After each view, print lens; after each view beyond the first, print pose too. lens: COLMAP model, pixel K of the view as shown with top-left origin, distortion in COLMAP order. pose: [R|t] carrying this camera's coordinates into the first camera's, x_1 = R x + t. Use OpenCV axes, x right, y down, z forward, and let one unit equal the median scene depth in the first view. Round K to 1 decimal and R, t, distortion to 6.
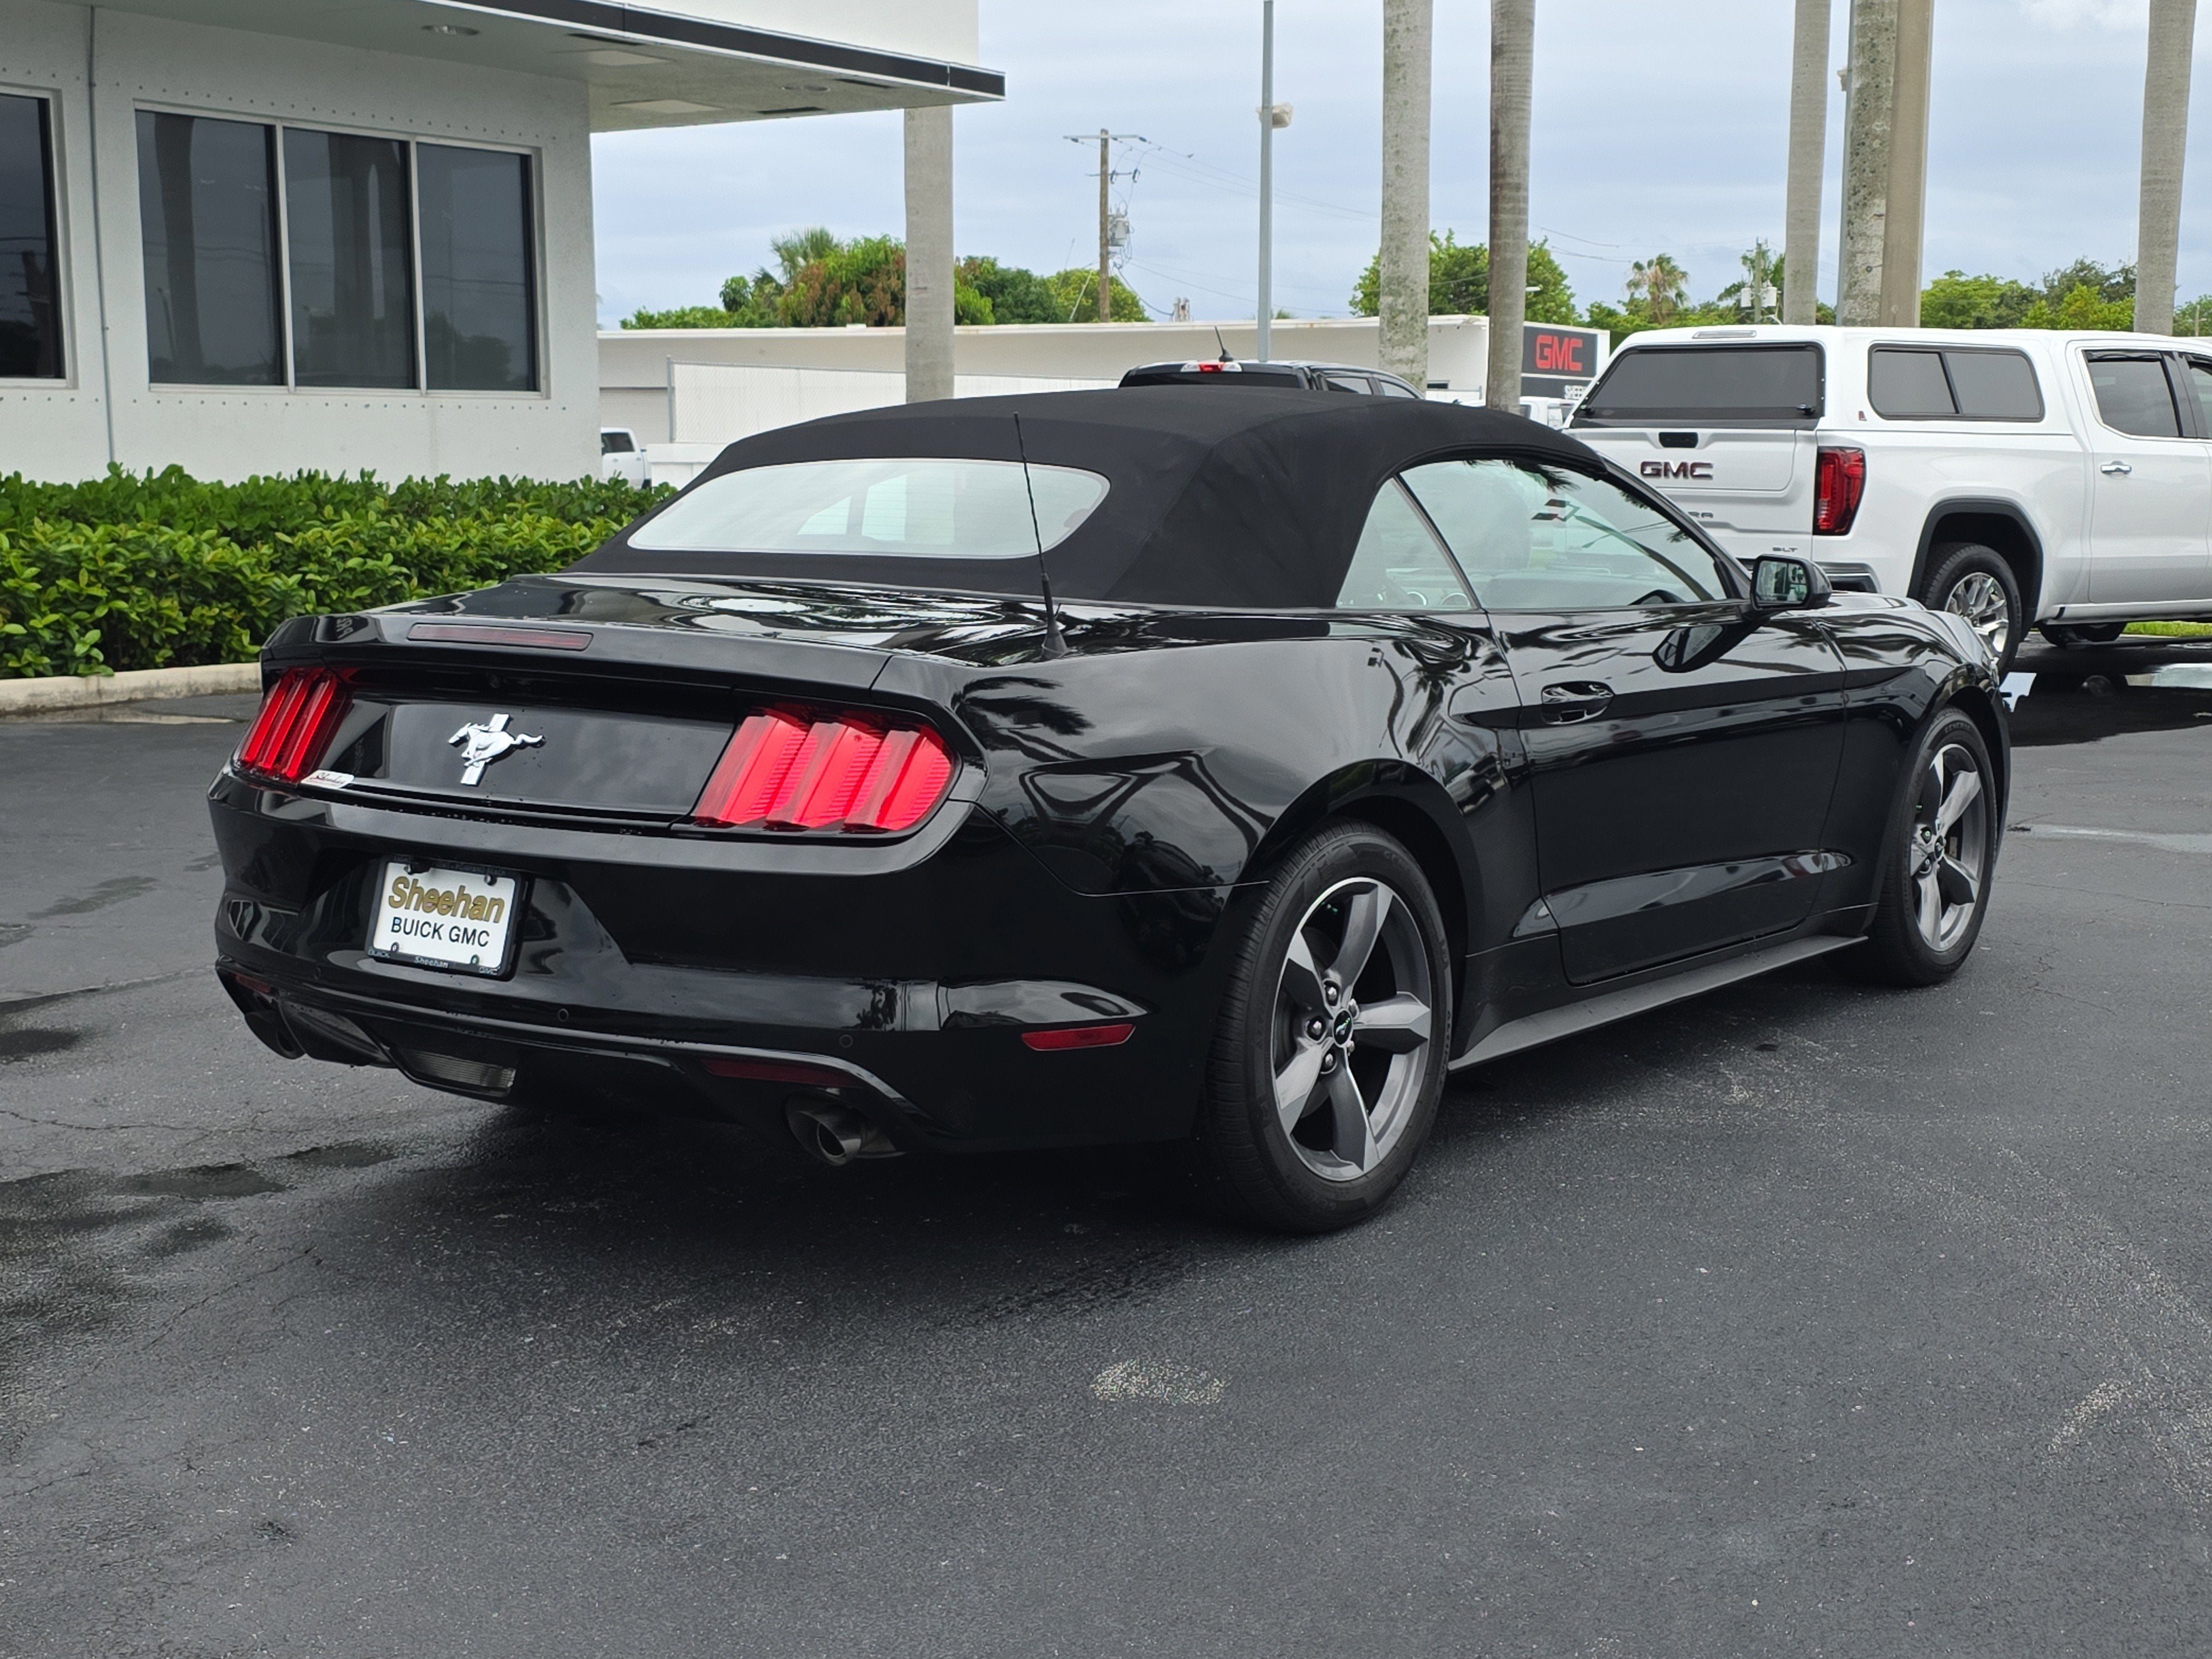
lens RADIAL K [[2977.3, 0, 1105.8], [0, 2977.3, 839.2], [0, 0, 1]] dist [0.115791, 0.000000]
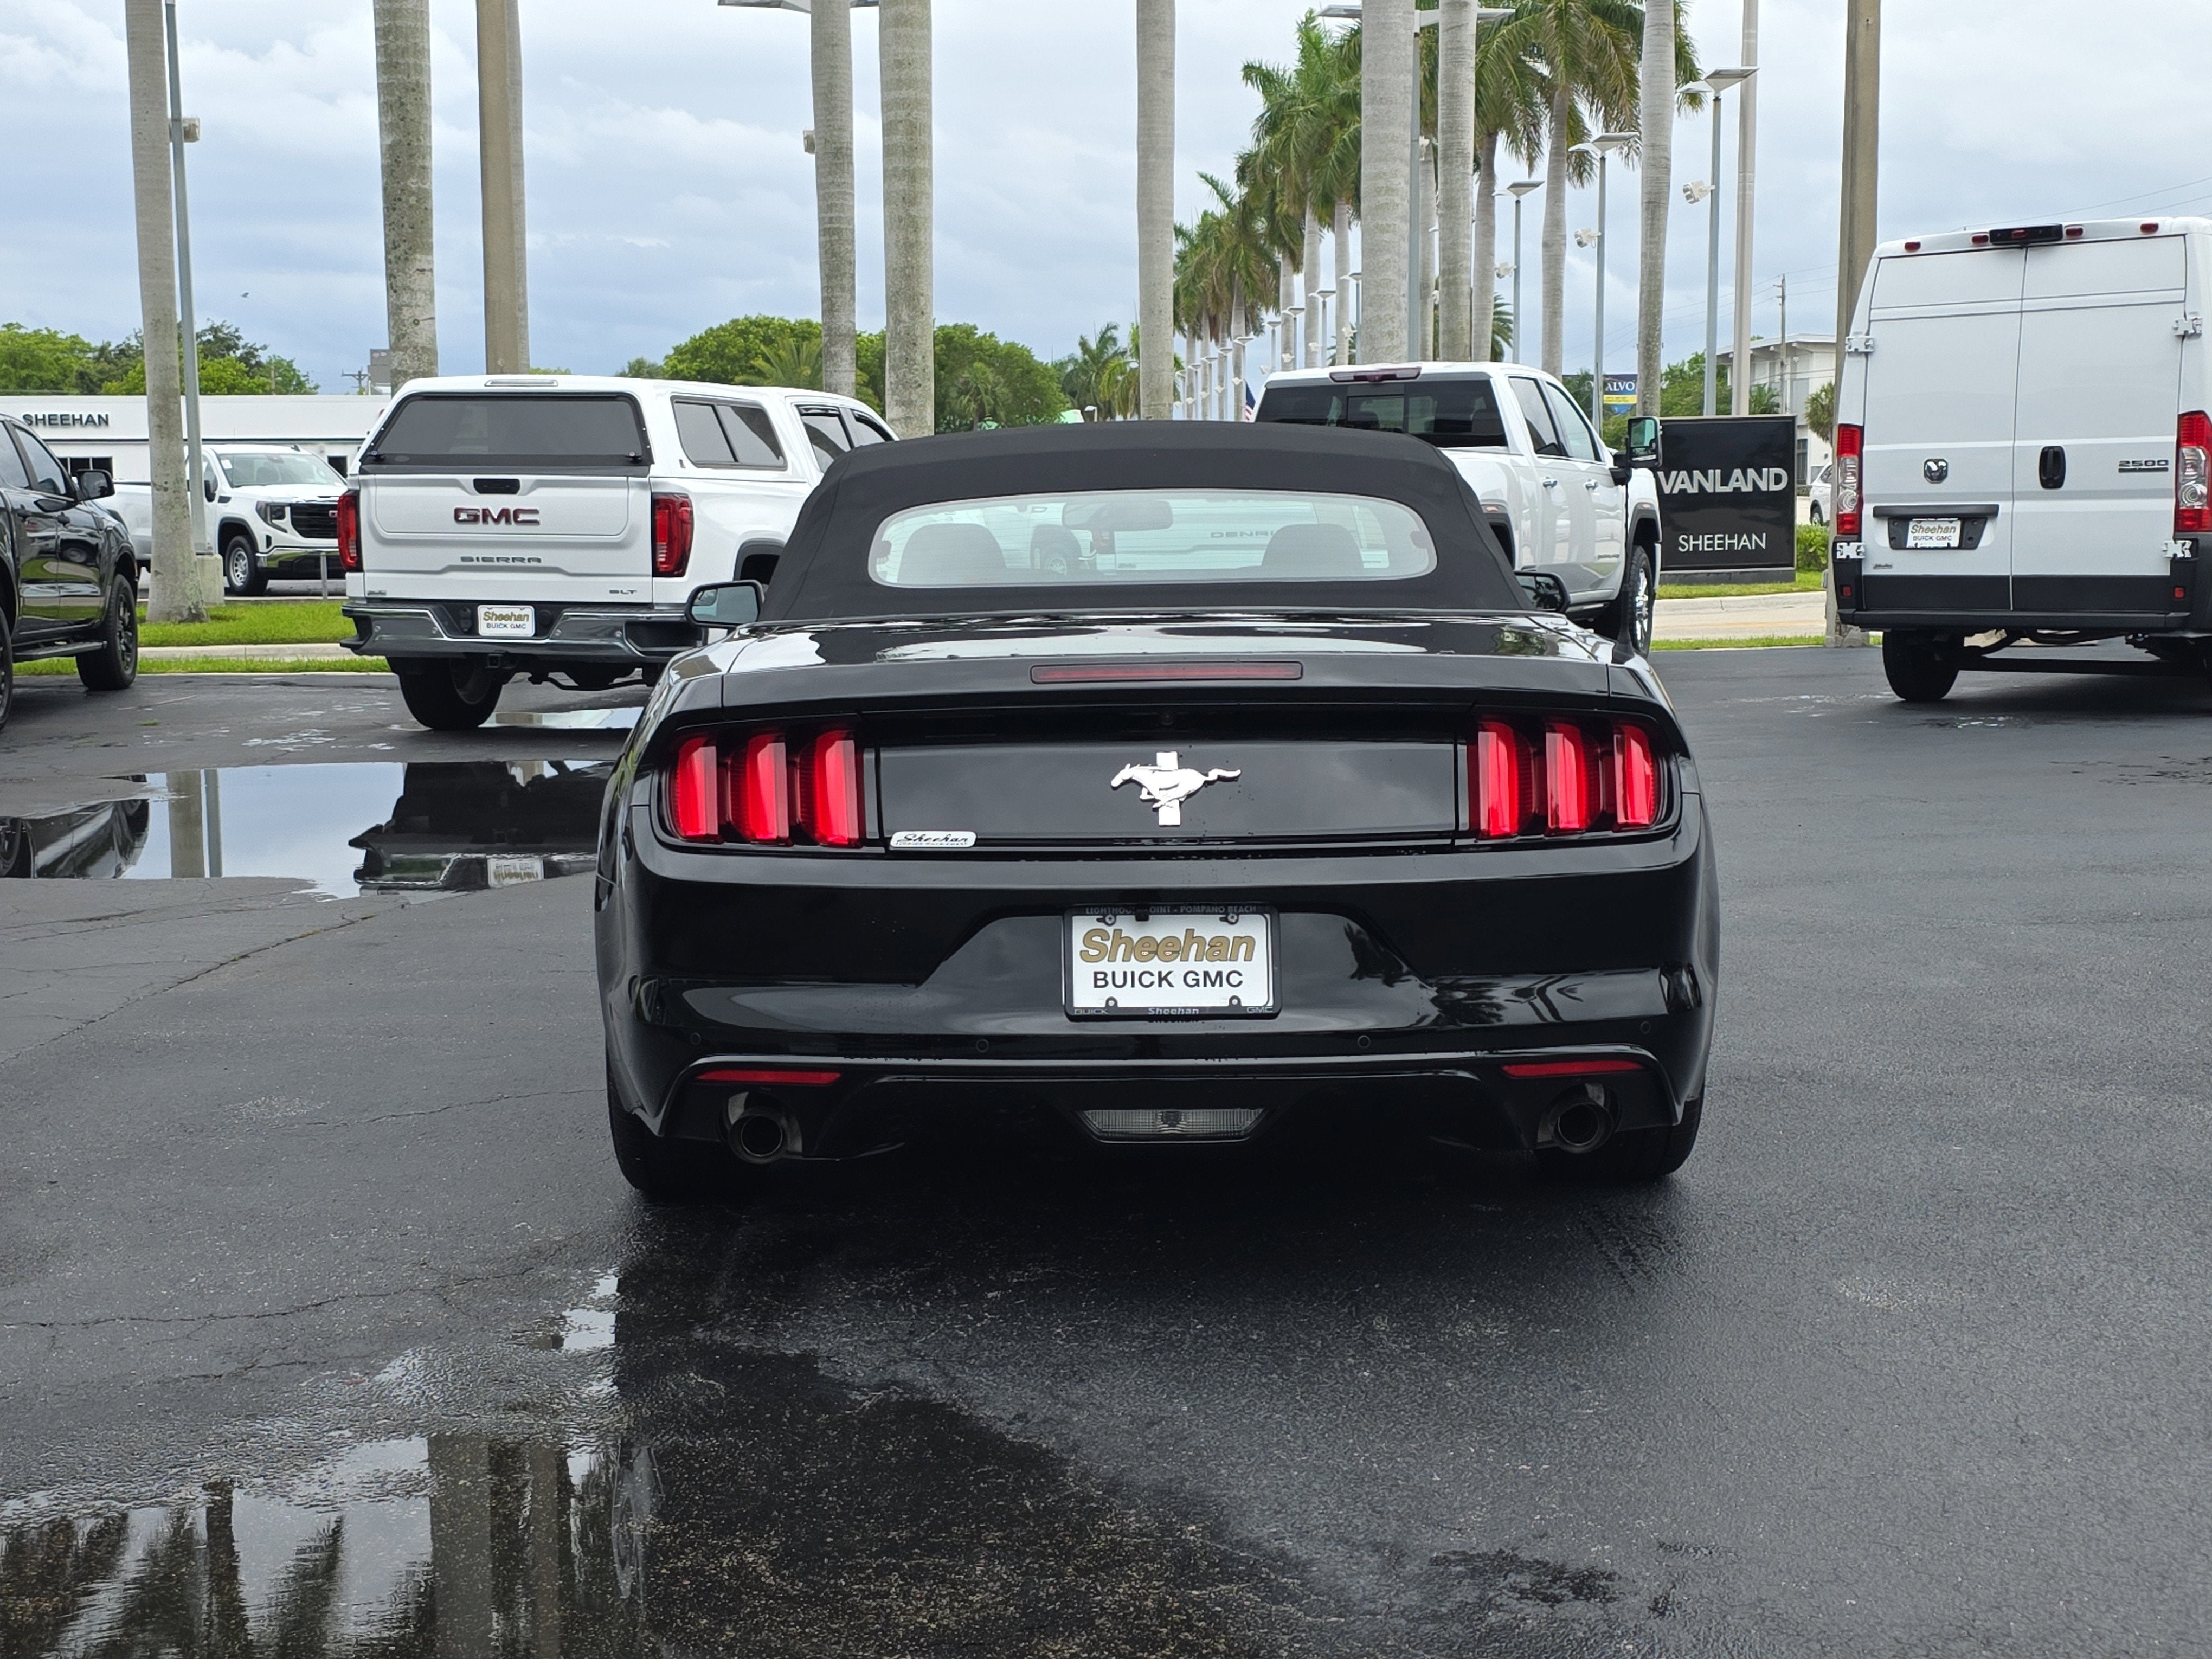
lens RADIAL K [[2977.3, 0, 1143.7], [0, 2977.3, 802.5], [0, 0, 1]] dist [0.115791, 0.000000]
pose [[0.786067, -0.075379, 0.613528, -0.636636], [0.094162, 0.995555, 0.001673, -0.021949], [-0.610927, 0.056456, 0.789671, 0.193756]]
